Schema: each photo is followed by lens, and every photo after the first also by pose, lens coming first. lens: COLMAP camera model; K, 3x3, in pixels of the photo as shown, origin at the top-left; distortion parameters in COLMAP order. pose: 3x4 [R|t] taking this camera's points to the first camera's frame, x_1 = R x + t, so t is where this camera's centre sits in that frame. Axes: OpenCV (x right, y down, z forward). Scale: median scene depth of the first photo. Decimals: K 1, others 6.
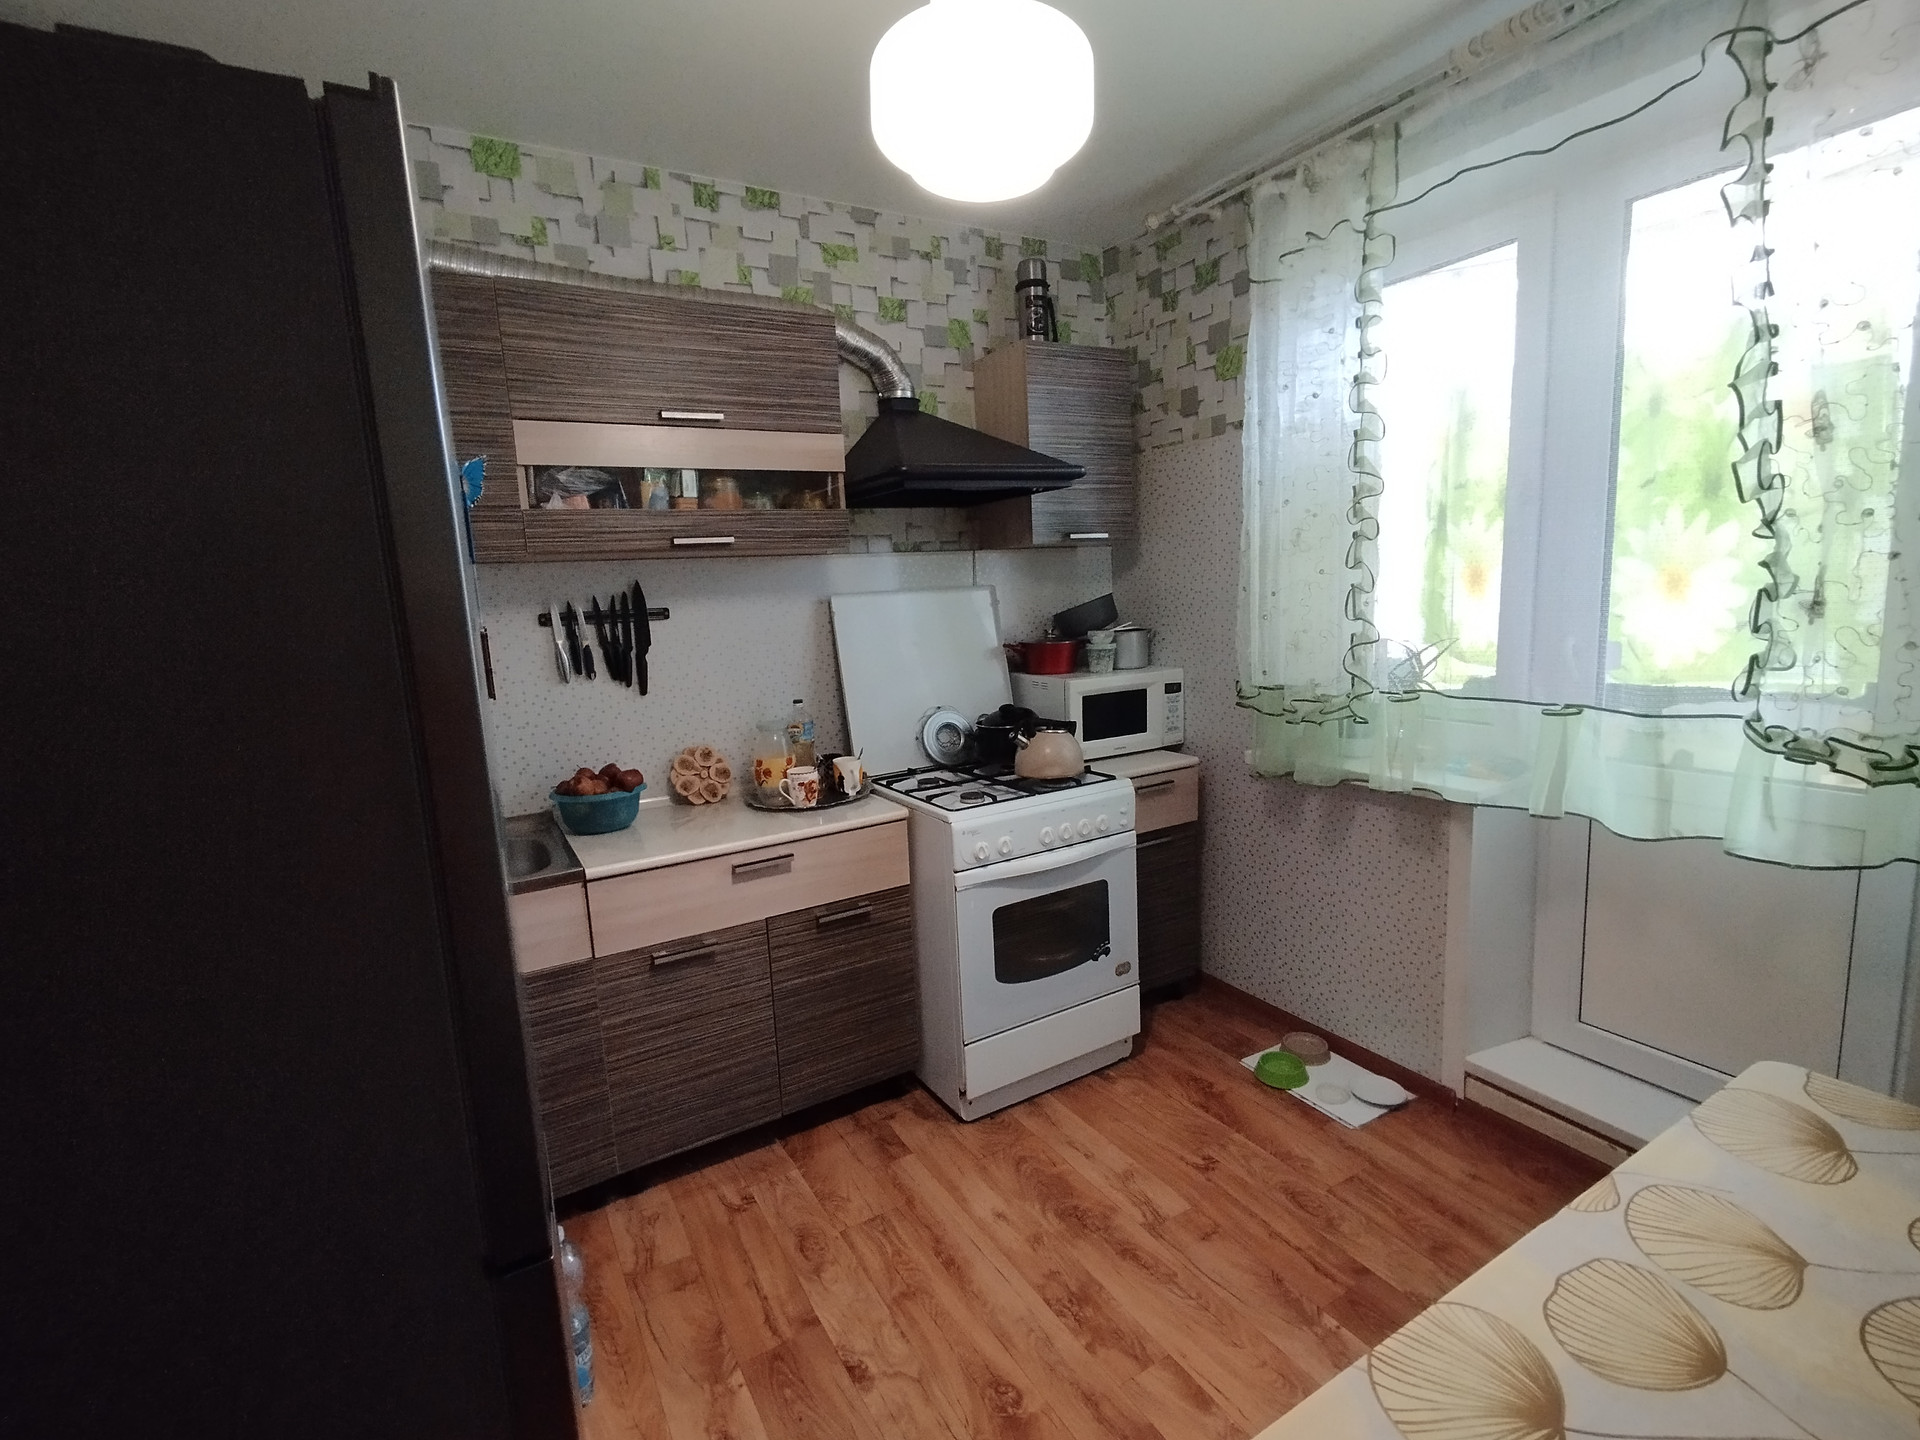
lens RADIAL K [[875.9, 0, 949.5], [0, 875.9, 719.5], [0, 0, 1]] dist [0.007133, -0.002993]
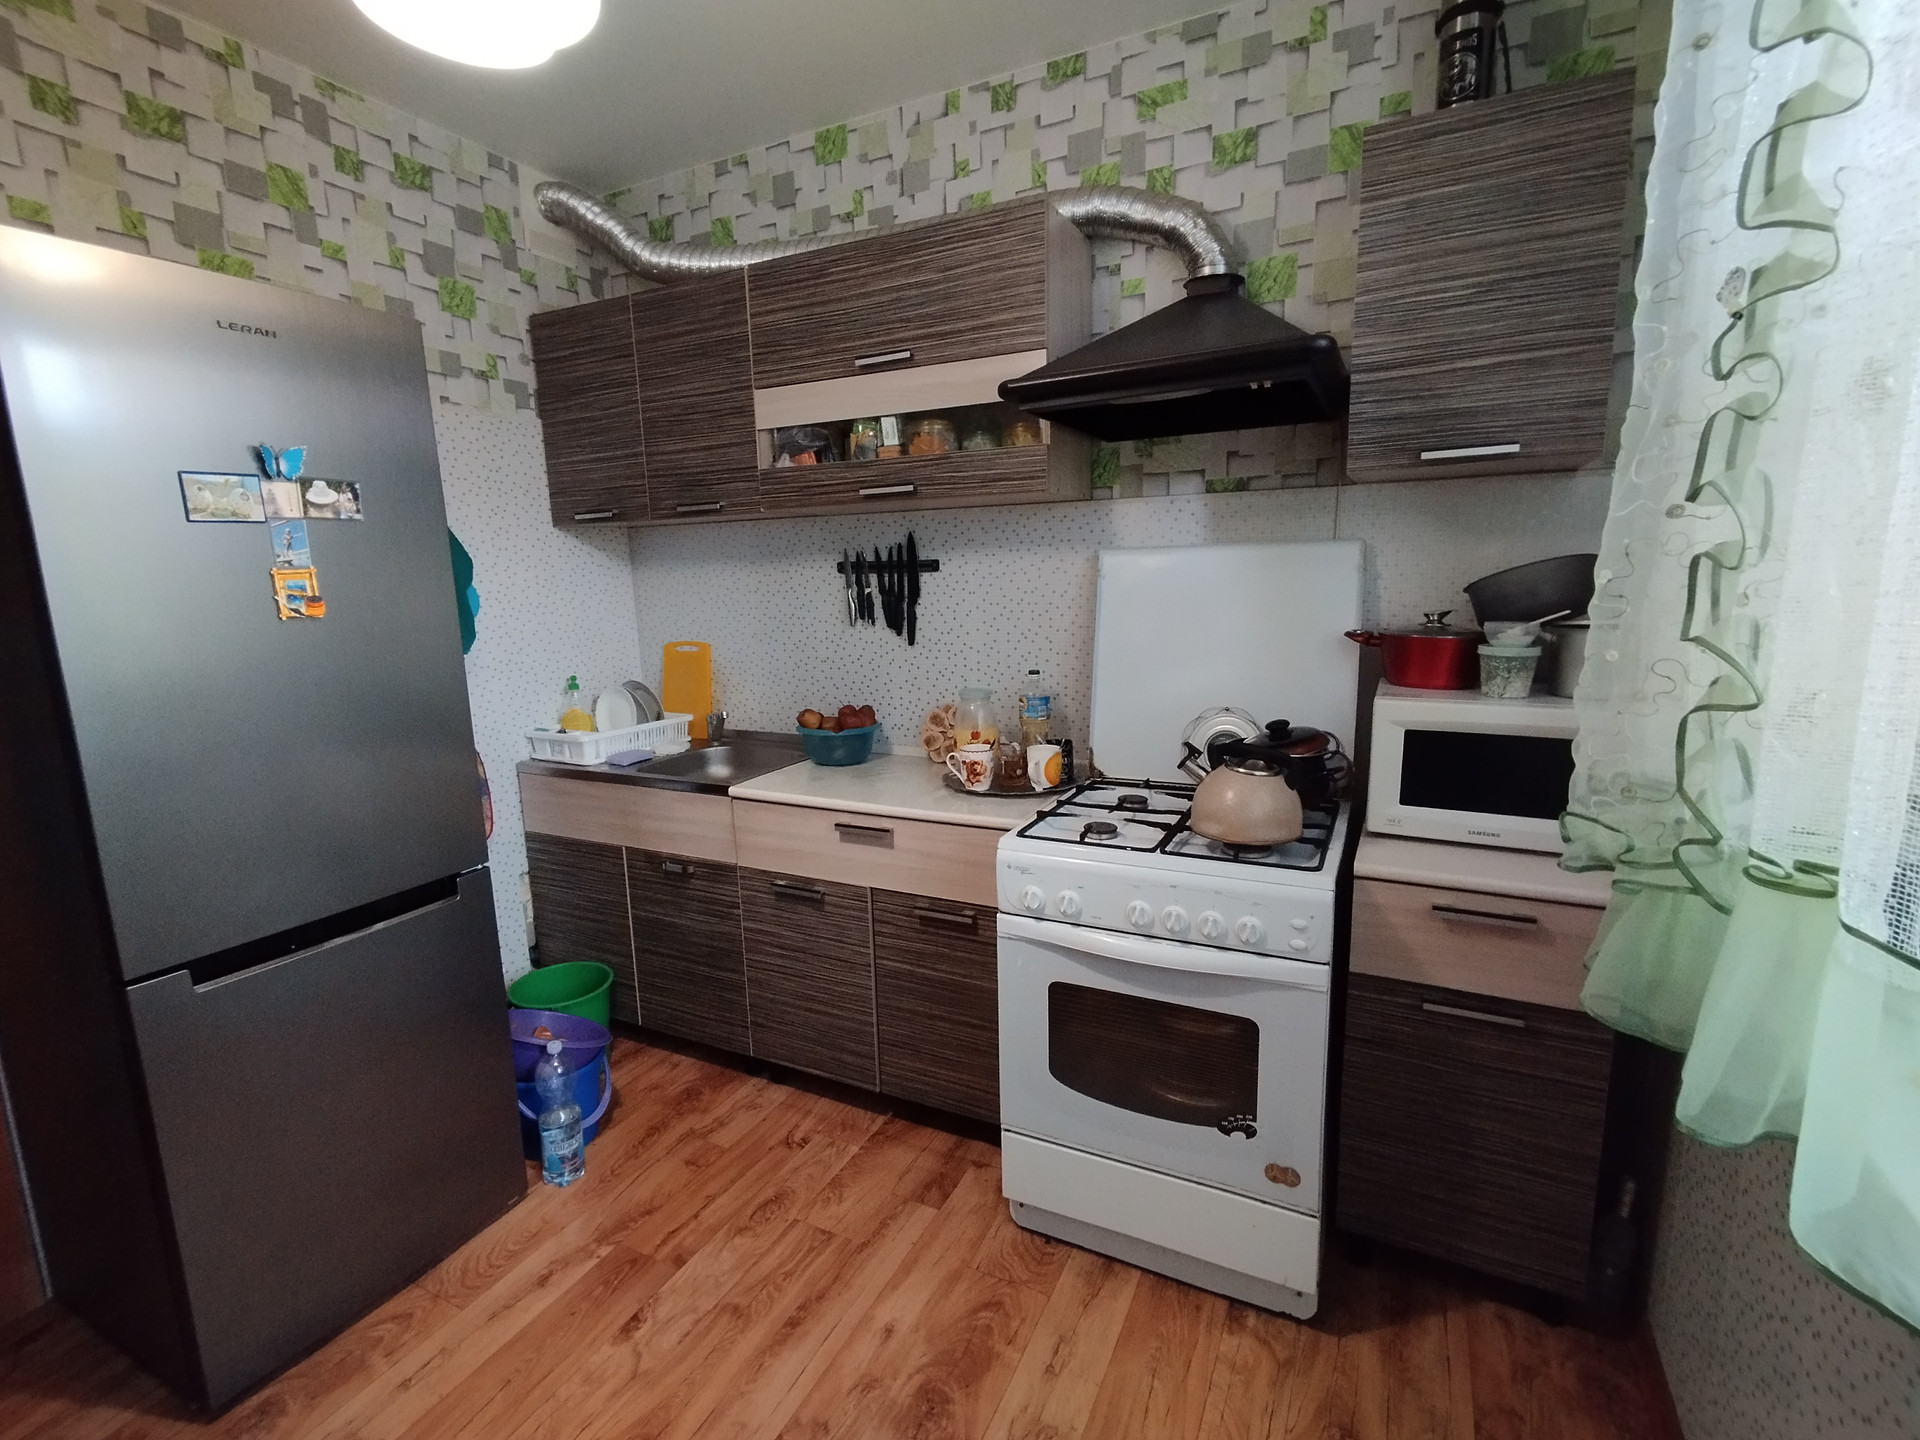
lens RADIAL K [[875.9, 0, 958.4], [0, 875.9, 723.4], [0, 0, 1]] dist [0.007133, -0.002993]
pose [[0.550399, 0.178151, -0.815673, 0.548871], [-0.130228, 0.983330, 0.126894, -0.077699], [0.824683, 0.036381, 0.564424, 0.488760]]
